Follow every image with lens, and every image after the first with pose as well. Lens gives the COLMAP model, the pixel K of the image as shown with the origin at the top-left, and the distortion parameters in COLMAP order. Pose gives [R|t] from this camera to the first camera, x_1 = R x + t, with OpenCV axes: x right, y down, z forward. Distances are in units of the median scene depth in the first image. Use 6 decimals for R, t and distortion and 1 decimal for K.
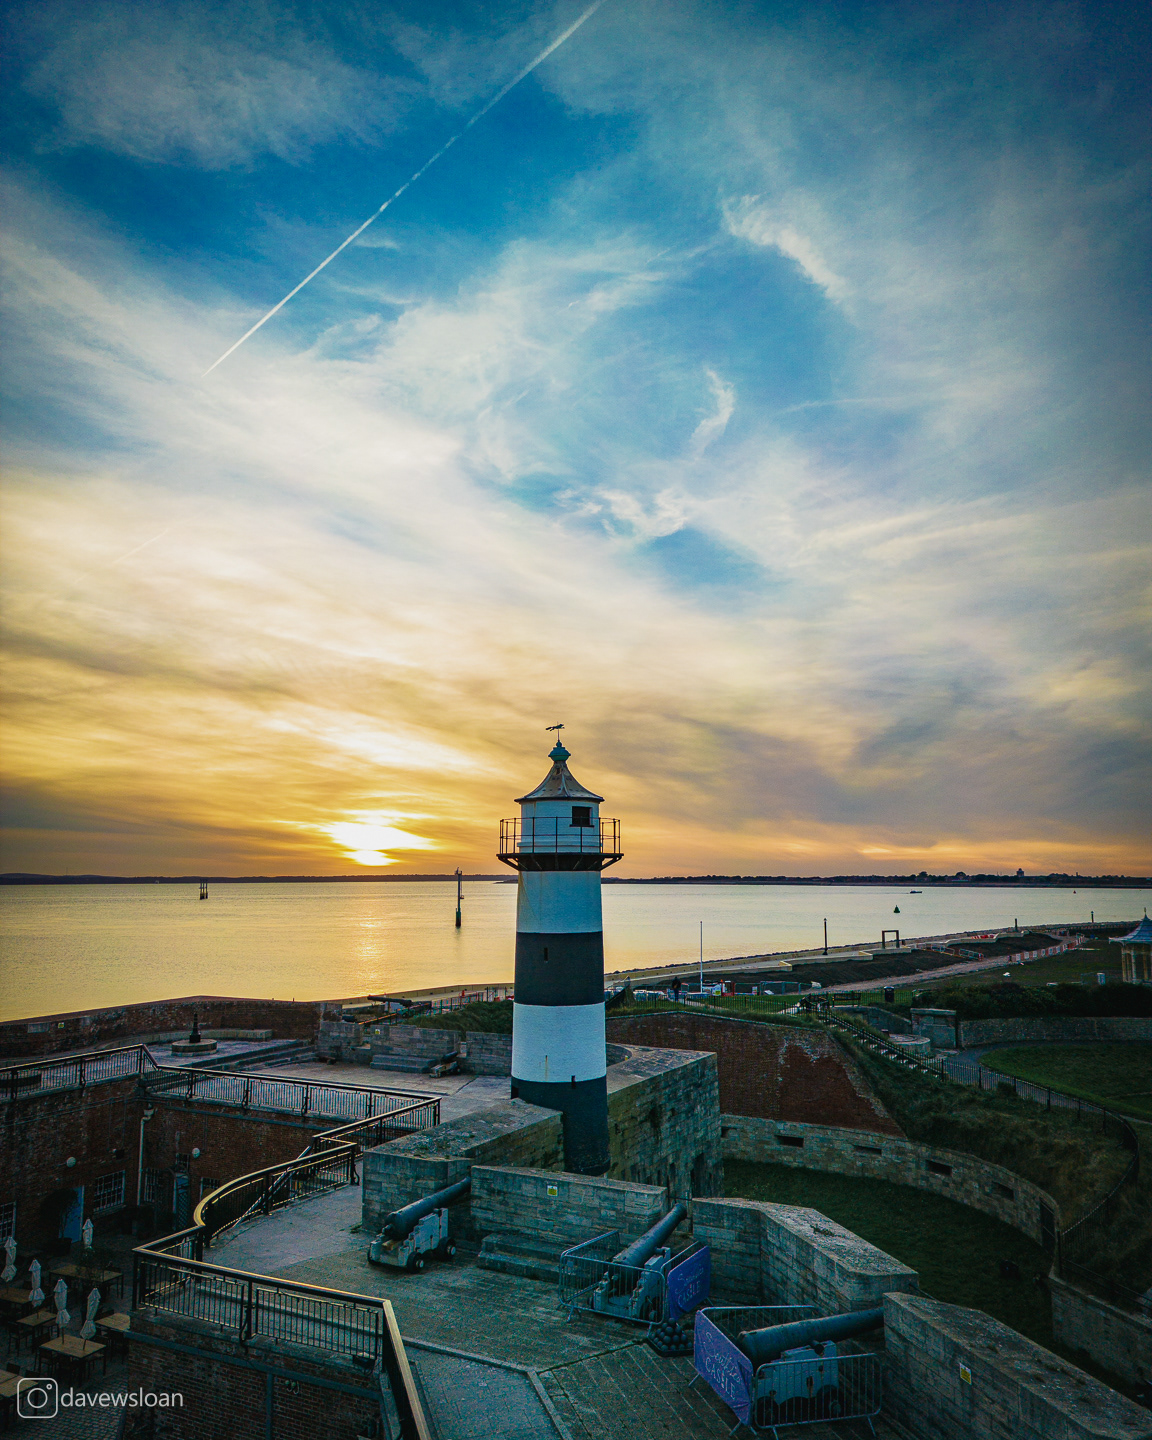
lens RADIAL K [[1113.6, 0, 581.9], [0, 1113.6, 758.4], [0, 0, 1]] dist [0.084961, -0.080757]
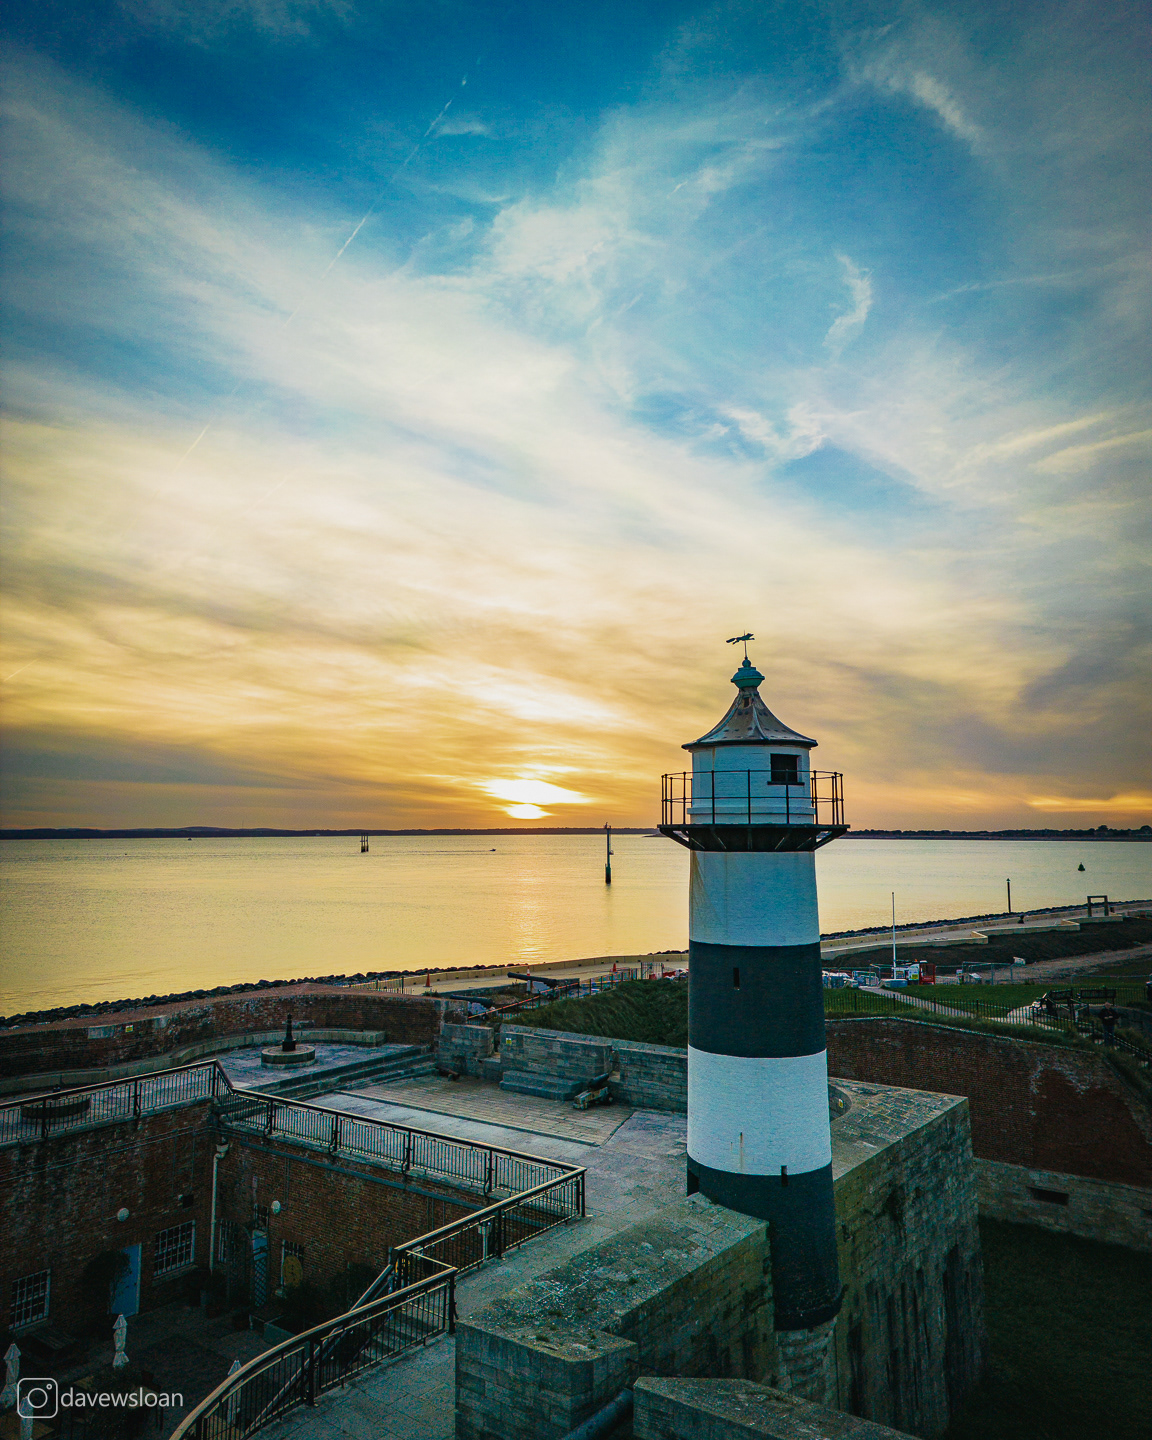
lens RADIAL K [[1113.6, 0, 570.3], [0, 1113.6, 713.5], [0, 0, 1]] dist [0.084961, -0.080757]
pose [[0.989772, -0.015708, -0.141792, -0.028174], [0.015969, 0.999872, 0.000697, 0.014053], [0.141763, -0.002954, 0.989896, 0.279393]]
